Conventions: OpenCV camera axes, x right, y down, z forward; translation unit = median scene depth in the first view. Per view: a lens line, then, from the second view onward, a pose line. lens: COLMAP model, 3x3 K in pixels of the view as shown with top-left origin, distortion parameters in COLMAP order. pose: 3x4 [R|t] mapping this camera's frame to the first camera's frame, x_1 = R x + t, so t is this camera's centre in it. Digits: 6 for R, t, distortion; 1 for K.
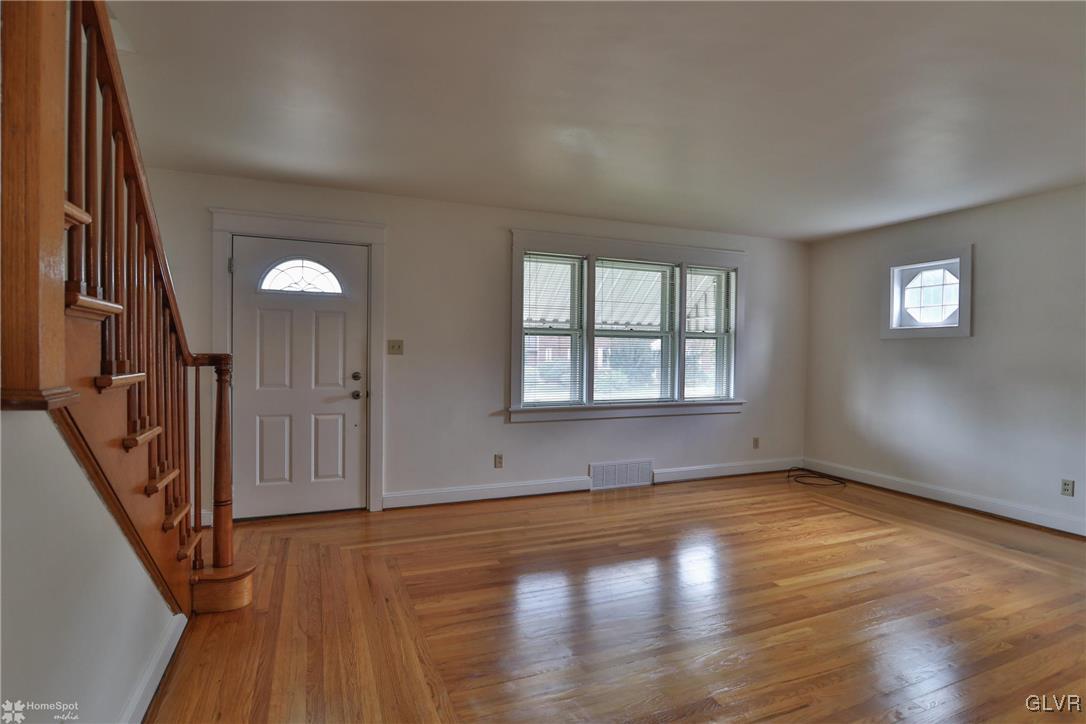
lens RADIAL K [[527.9, 0, 544.4], [0, 527.9, 362.5], [0, 0, 1]] dist [-0.018859, -0.000556]
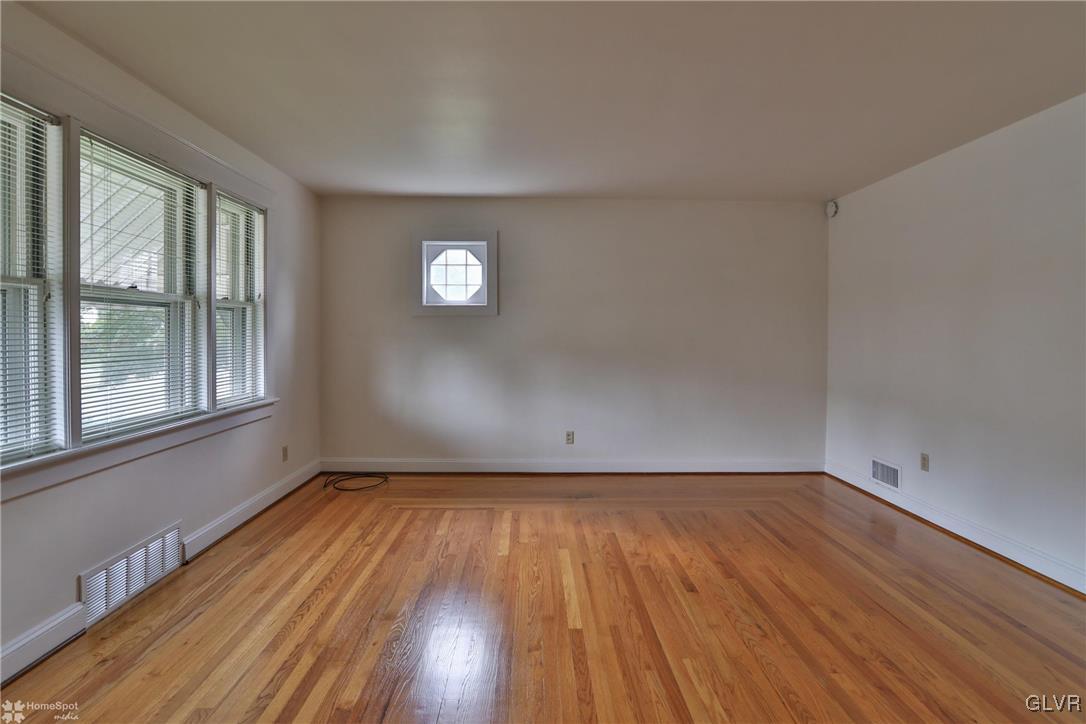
lens RADIAL K [[546.5, 0, 529.1], [0, 546.5, 343.9], [0, 0, 1]] dist [-0.021209, -0.000095]
pose [[0.376902, -0.026362, 0.925878, -0.212453], [0.016669, 0.999626, 0.021676, -0.013659], [-0.926103, 0.007264, 0.377201, 0.498231]]
